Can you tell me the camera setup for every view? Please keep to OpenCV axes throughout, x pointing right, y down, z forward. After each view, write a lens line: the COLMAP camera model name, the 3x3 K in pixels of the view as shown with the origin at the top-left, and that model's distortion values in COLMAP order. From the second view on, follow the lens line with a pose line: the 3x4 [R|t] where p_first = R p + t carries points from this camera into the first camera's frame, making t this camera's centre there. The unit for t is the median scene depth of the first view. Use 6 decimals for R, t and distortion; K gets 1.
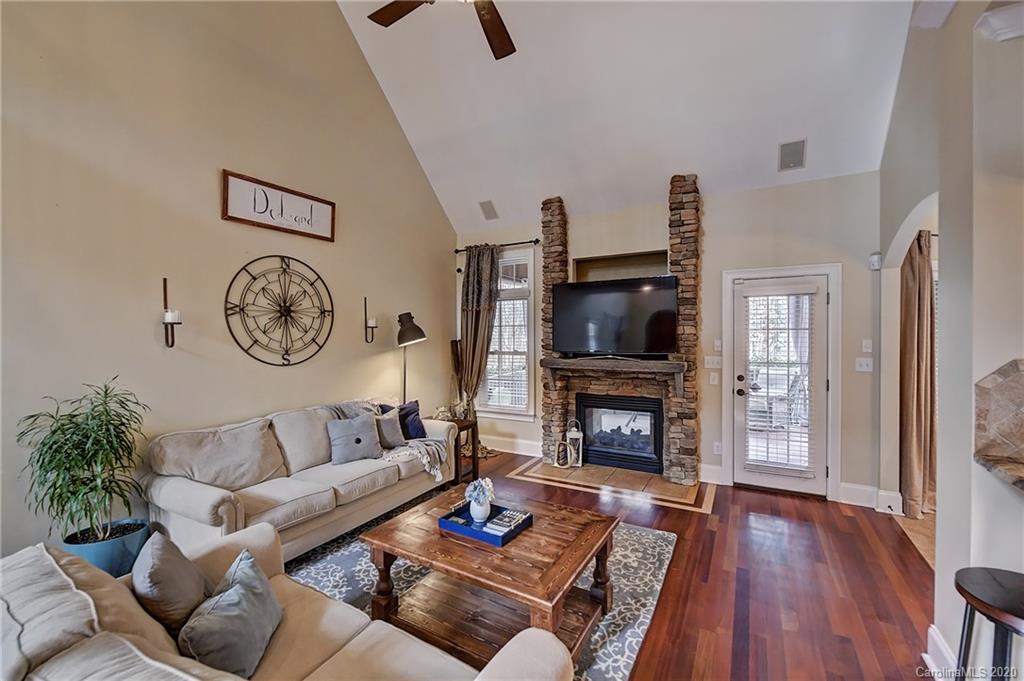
lens RADIAL K [[421.4, 0, 516.4], [0, 421.4, 339.1], [0, 0, 1]] dist [-0.000462, -0.001514]
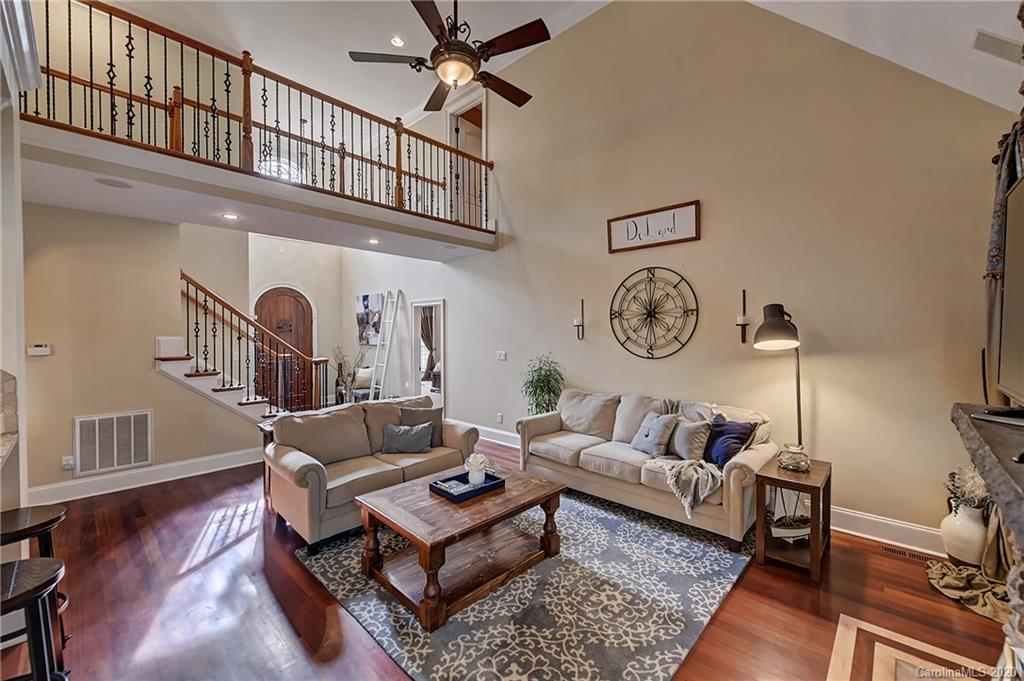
lens RADIAL K [[406.3, 0, 510.5], [0, 406.3, 336.8], [0, 0, 1]] dist [0.001229, -0.001991]
pose [[-0.251885, 0.012854, -0.967672, 0.692575], [-0.017893, 0.999679, 0.017936, -0.013273], [0.967592, 0.021833, -0.251574, 0.934781]]
